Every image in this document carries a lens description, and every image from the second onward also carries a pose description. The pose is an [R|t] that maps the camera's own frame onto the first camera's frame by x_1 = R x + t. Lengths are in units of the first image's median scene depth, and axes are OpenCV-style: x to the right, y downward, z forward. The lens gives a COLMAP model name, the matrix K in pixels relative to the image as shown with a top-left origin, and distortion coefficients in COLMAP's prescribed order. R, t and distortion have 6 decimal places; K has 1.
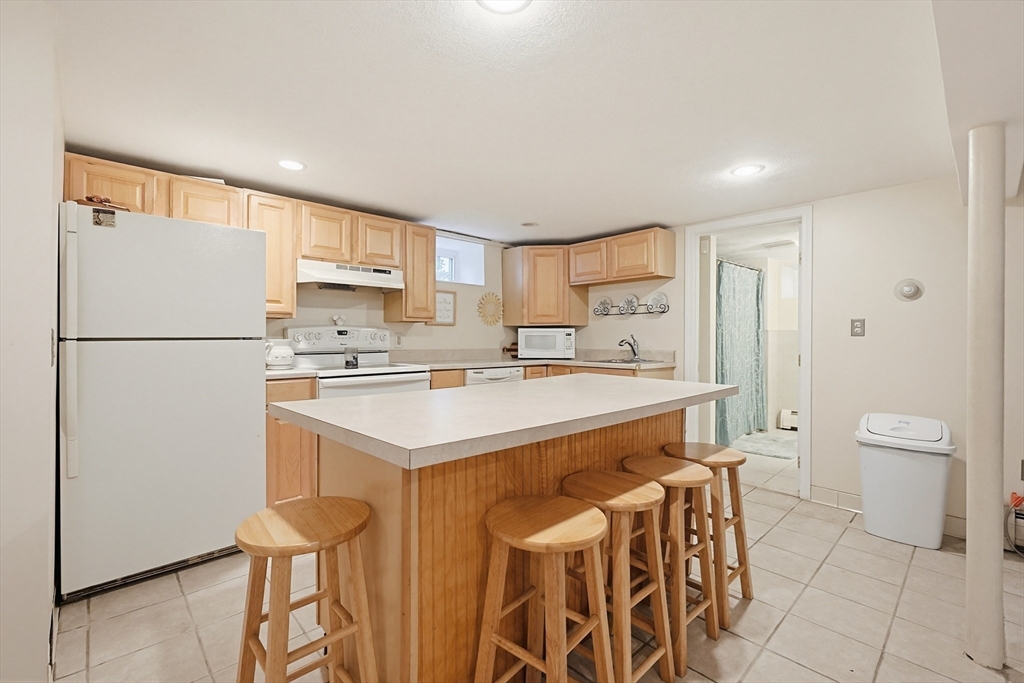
lens RADIAL K [[442.3, 0, 510.9], [0, 442.3, 336.4], [0, 0, 1]] dist [0.000326, -0.000195]
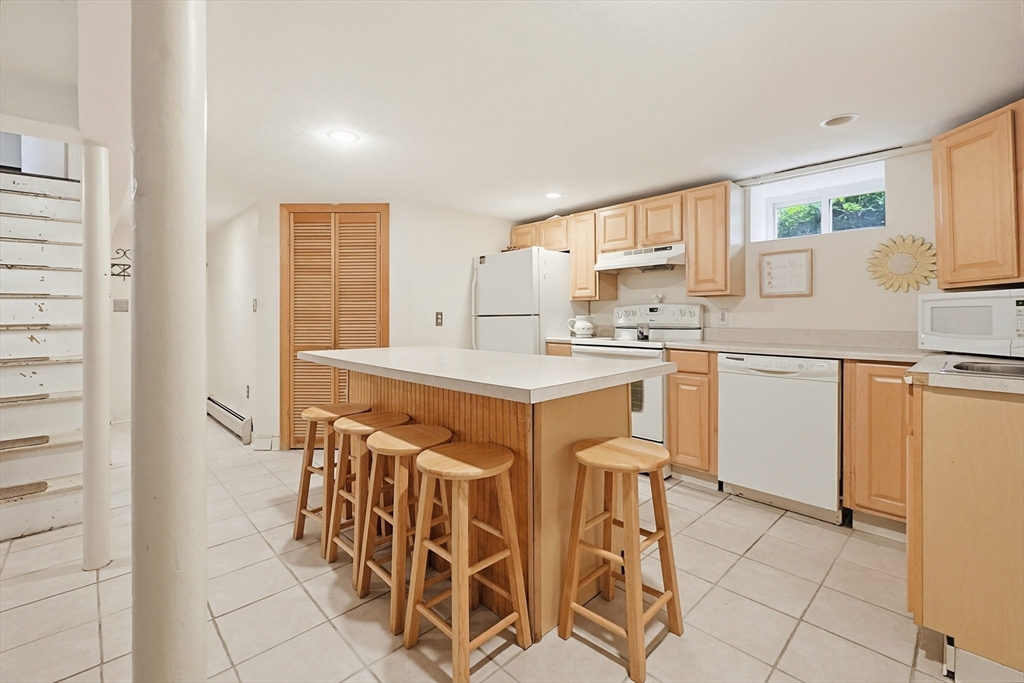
lens RADIAL K [[442.3, 0, 513.2], [0, 442.3, 317.0], [0, 0, 1]] dist [0.000326, -0.000195]
pose [[0.009937, -0.003449, -0.999945, 0.743285], [0.003404, 0.999988, -0.003415, 0.012713], [0.999945, -0.003370, 0.009949, 0.660994]]
